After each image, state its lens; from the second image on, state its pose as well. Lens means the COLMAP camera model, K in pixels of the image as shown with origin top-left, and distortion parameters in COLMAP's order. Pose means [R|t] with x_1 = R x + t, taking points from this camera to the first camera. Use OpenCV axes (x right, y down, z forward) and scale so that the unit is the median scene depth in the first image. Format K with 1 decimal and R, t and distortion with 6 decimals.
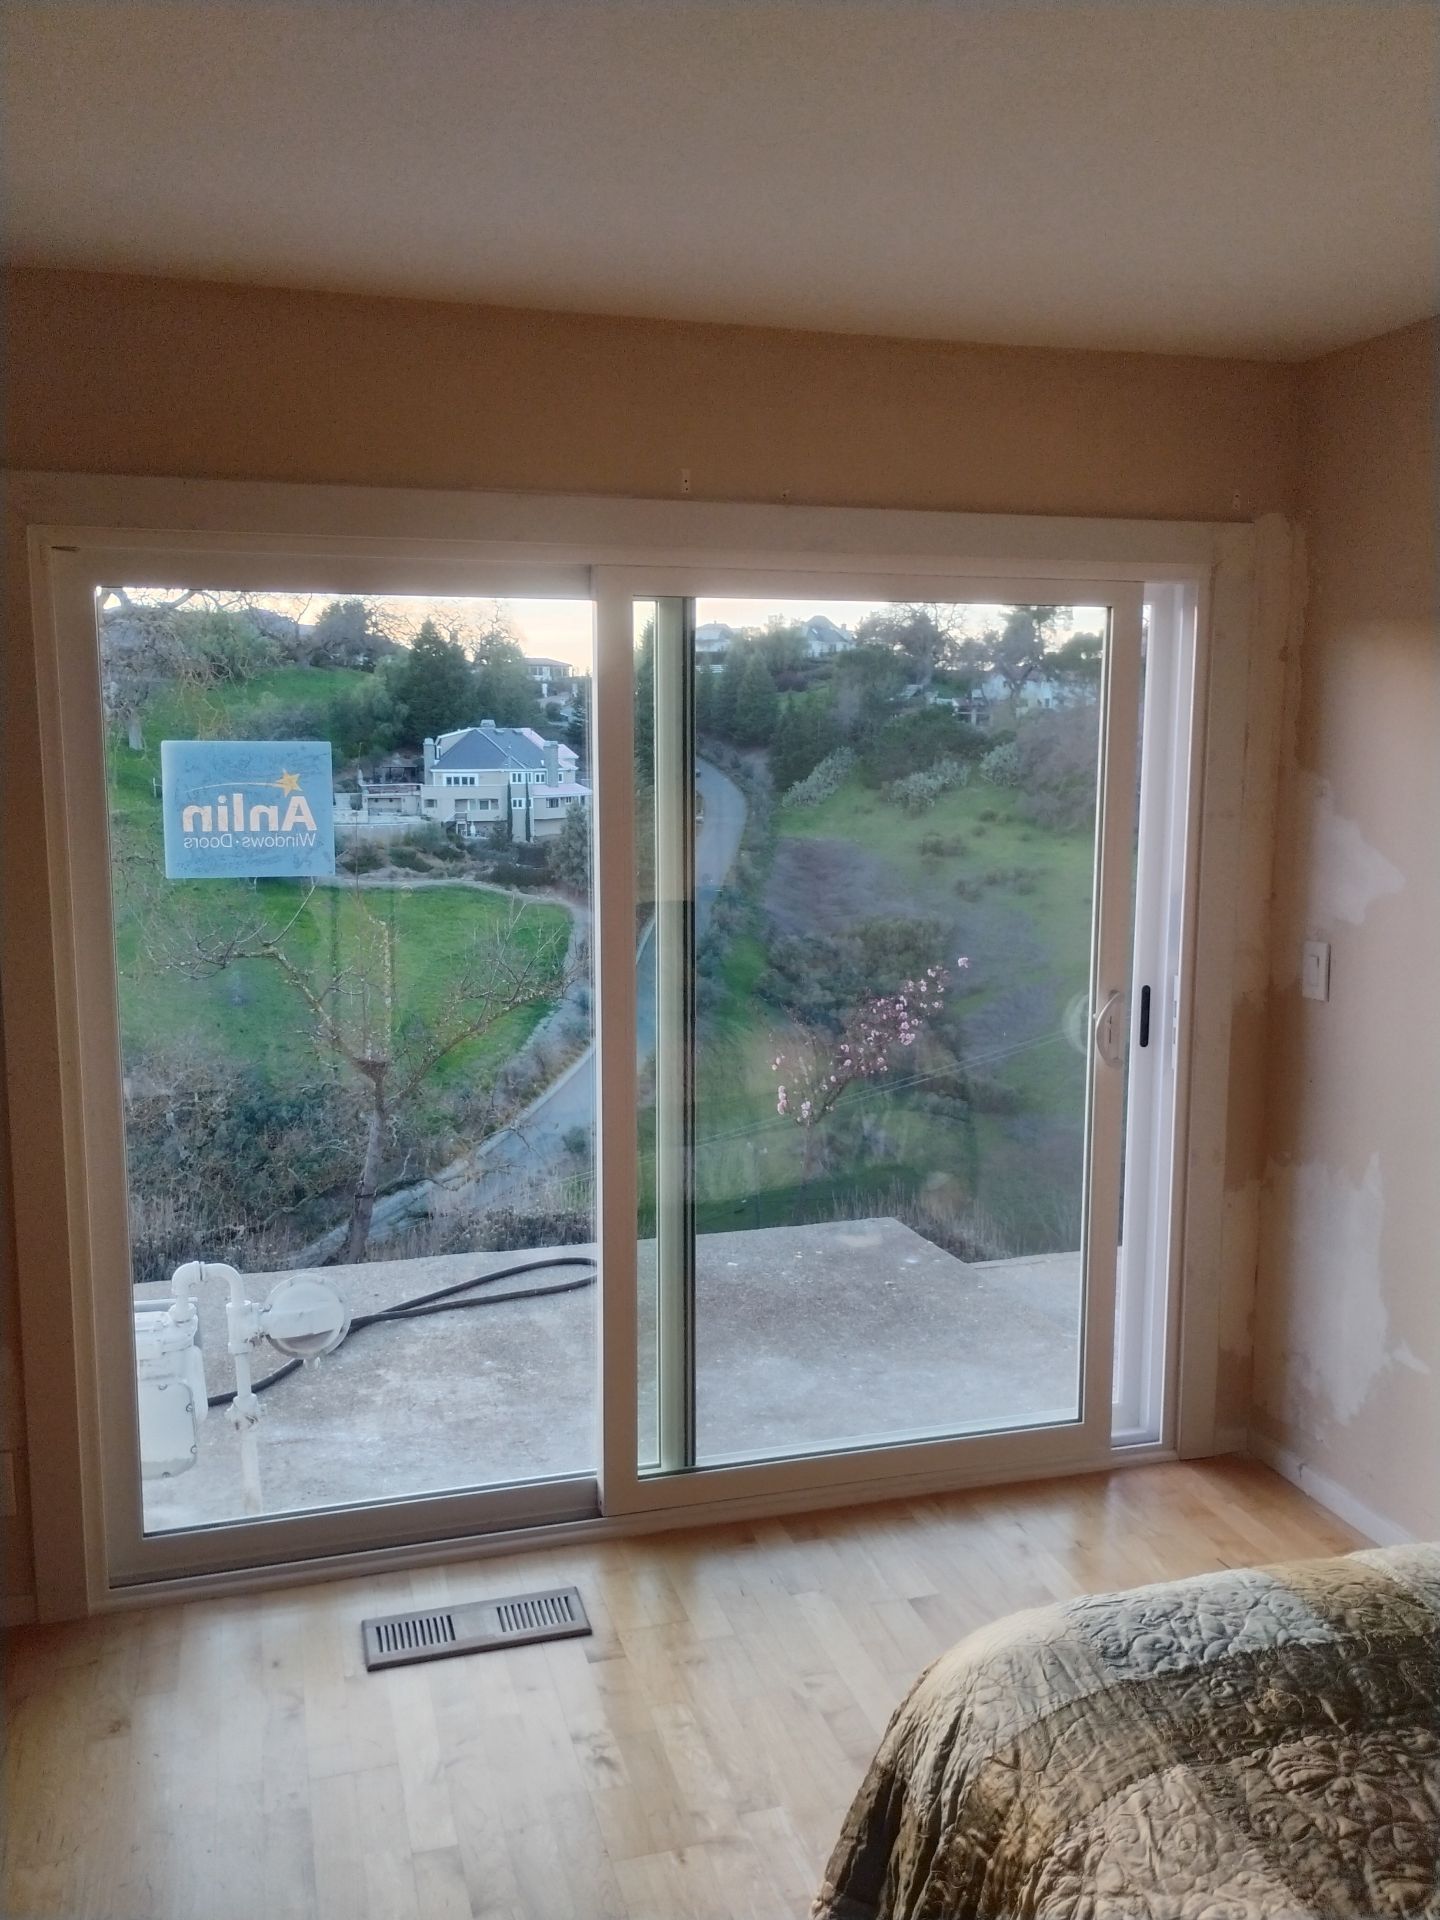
lens RADIAL K [[1621.1, 0, 720.0], [0, 1621.1, 960.0], [0, 0, 1]] dist [-0.000172, -0.000098]
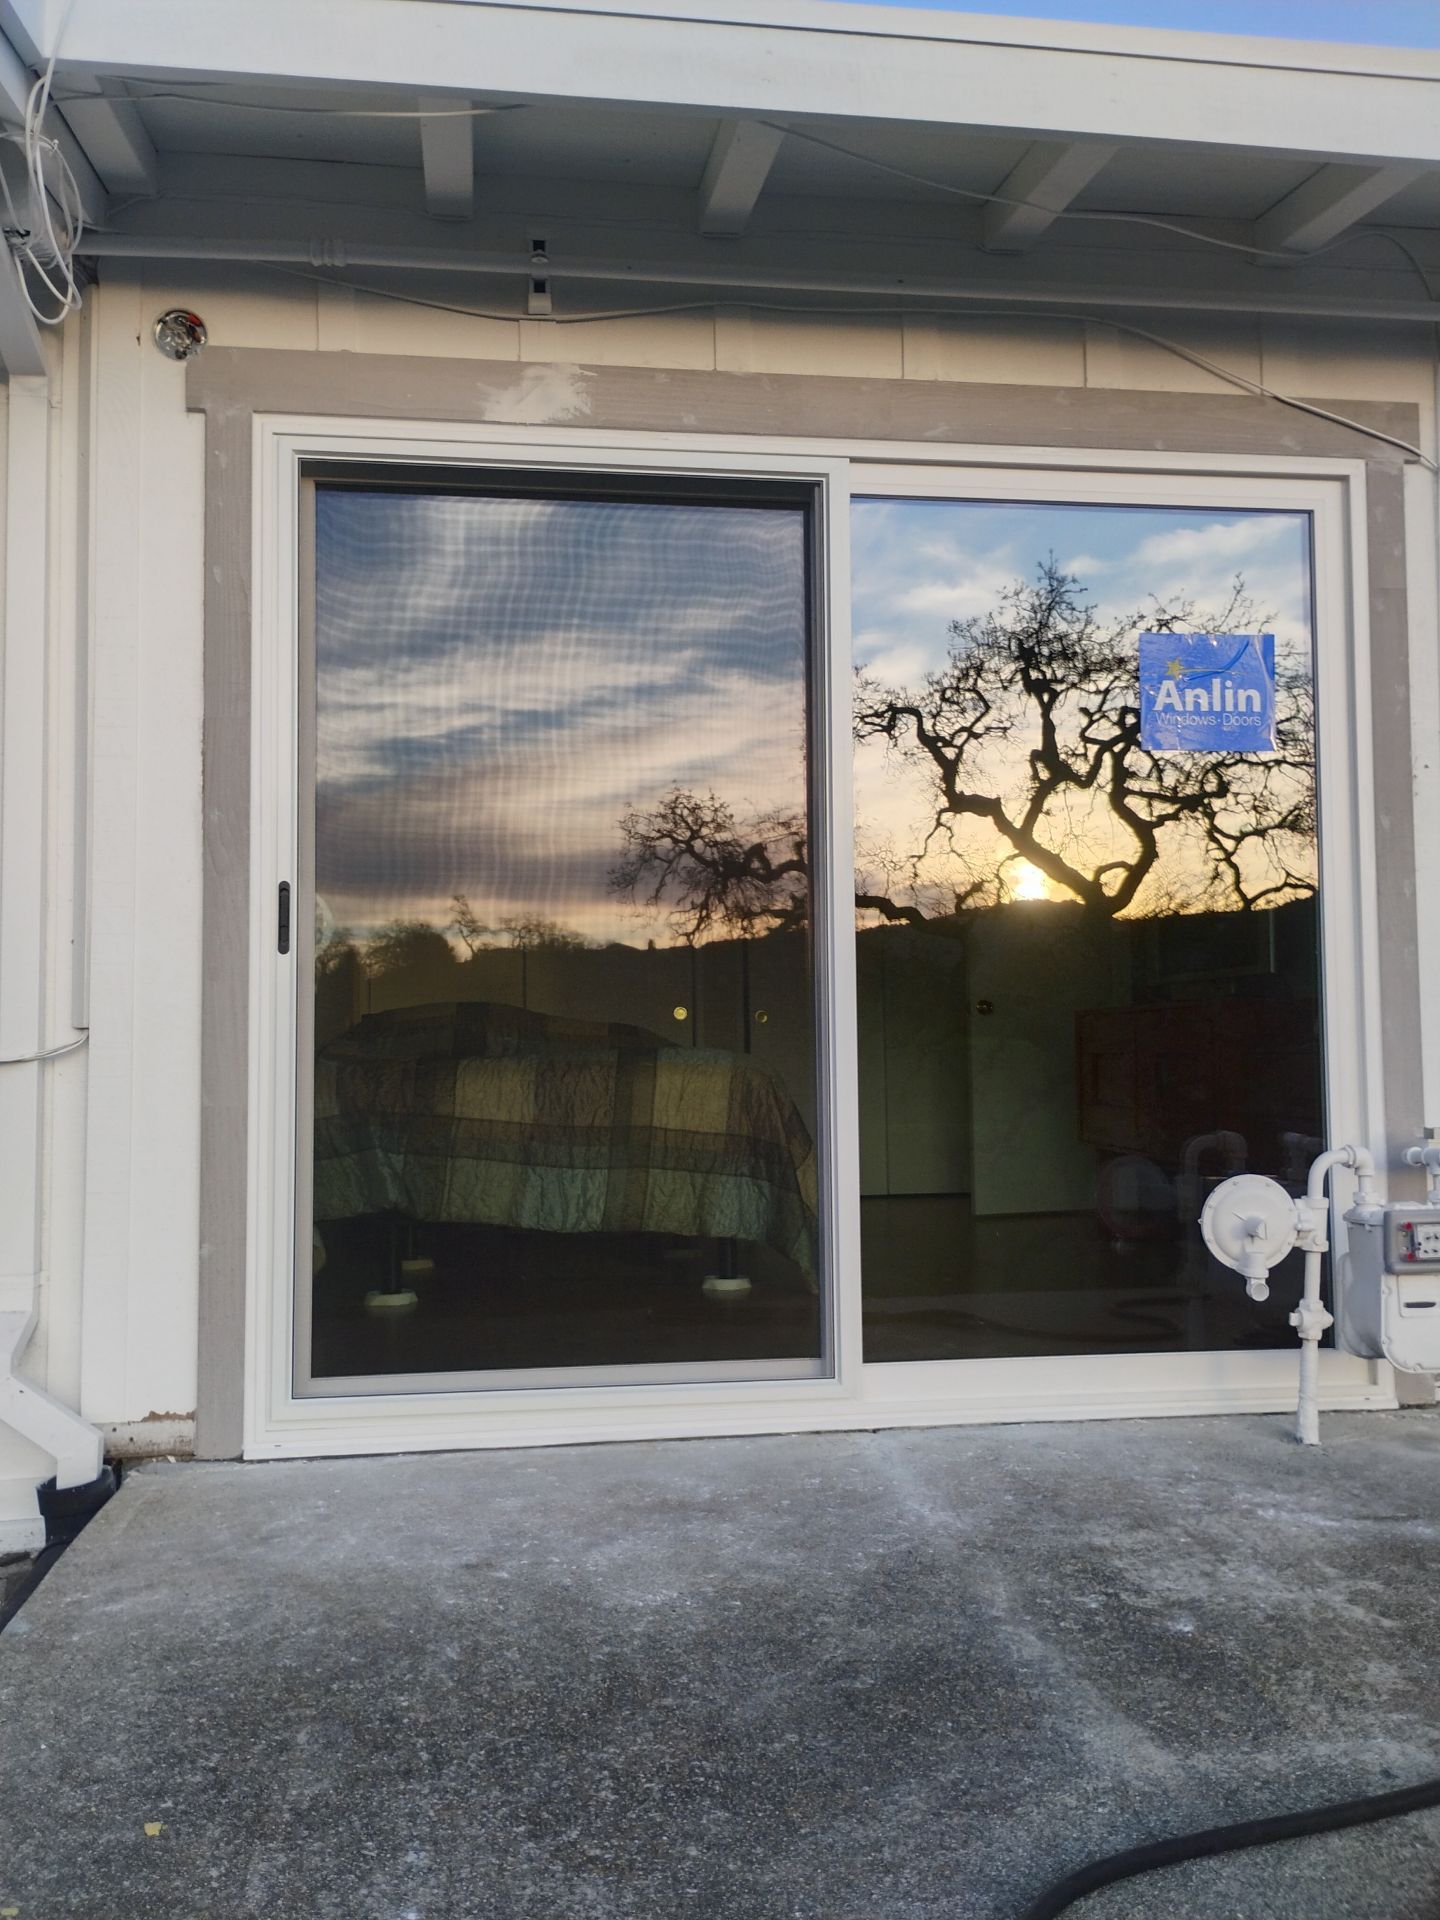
lens RADIAL K [[2402.1, 0, 720.0], [0, 2402.1, 960.0], [0, 0, 1]] dist [0.000147, 0.008453]
pose [[-0.993889, 0.023766, 0.107796, -0.086889], [0.030281, 0.997786, 0.059206, -0.008996], [-0.106150, 0.062109, -0.992409, 1.813523]]
